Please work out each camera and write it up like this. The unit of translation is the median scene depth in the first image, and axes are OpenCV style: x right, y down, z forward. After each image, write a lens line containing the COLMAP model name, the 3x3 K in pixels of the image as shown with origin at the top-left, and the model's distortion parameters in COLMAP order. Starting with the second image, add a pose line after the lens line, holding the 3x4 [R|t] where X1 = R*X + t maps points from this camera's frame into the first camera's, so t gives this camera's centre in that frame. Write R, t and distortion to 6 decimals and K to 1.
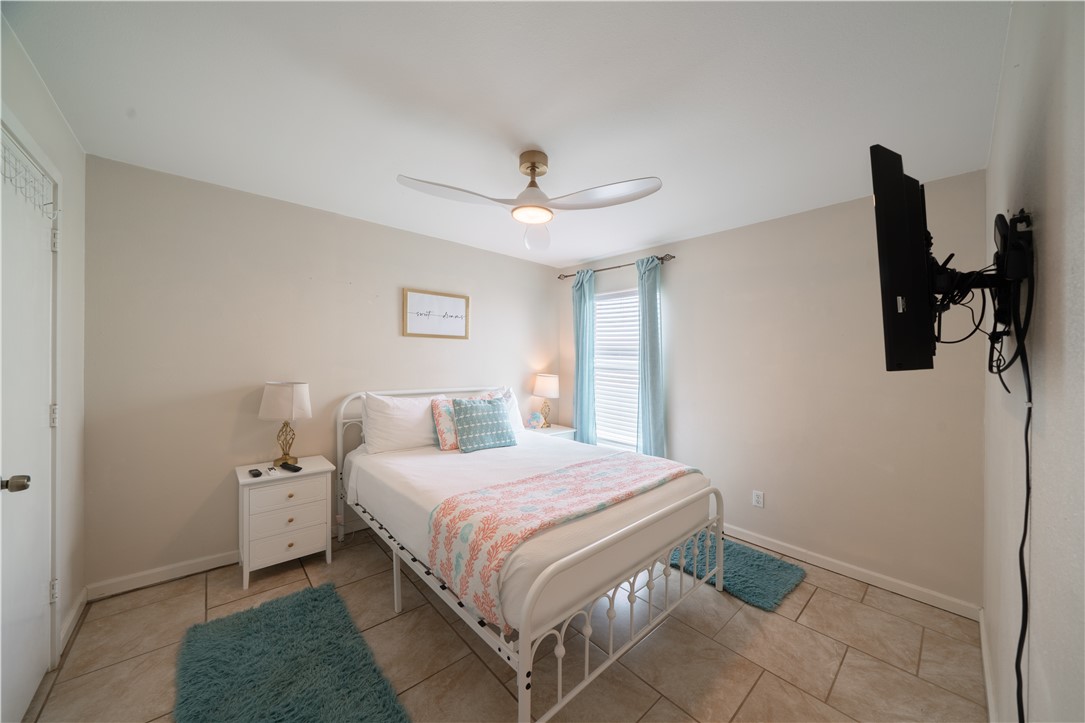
lens RADIAL K [[379.3, 0, 538.6], [0, 379.3, 374.1], [0, 0, 1]] dist [-0.006833, 0.000003]
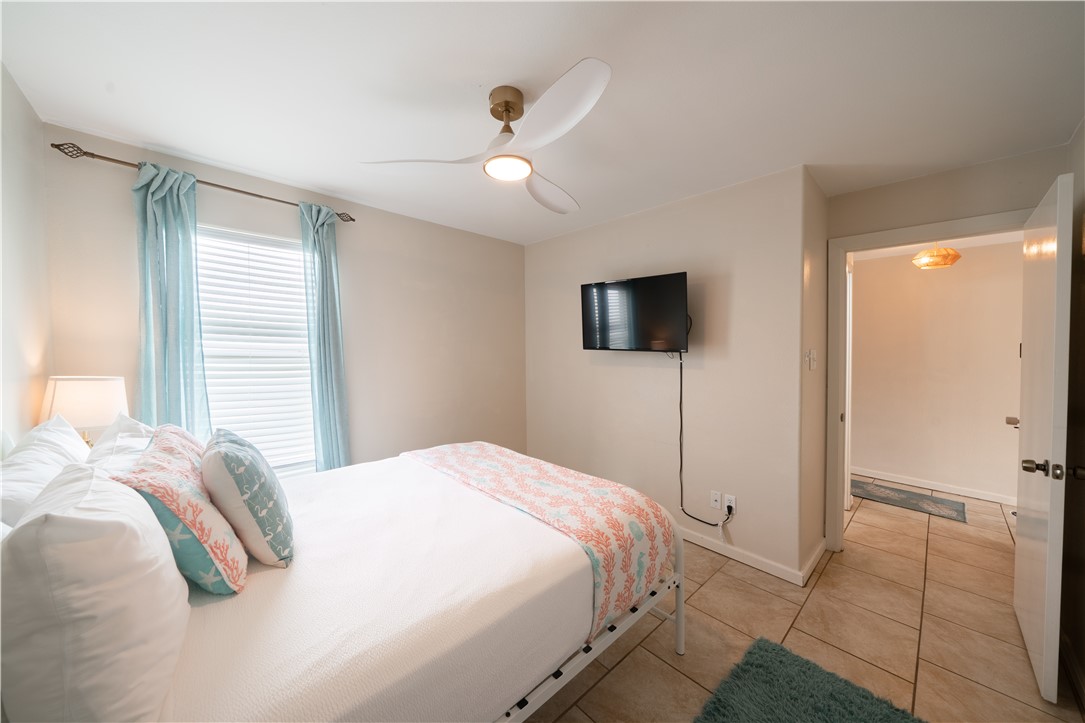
lens RADIAL K [[372.4, 0, 584.0], [0, 372.4, 363.0], [0, 0, 1]] dist [-0.001038, -0.000015]
pose [[-0.085927, -0.055526, 0.994753, -0.869947], [0.020739, 0.998130, 0.057506, -0.052090], [-0.996086, 0.025572, -0.084615, 0.950615]]
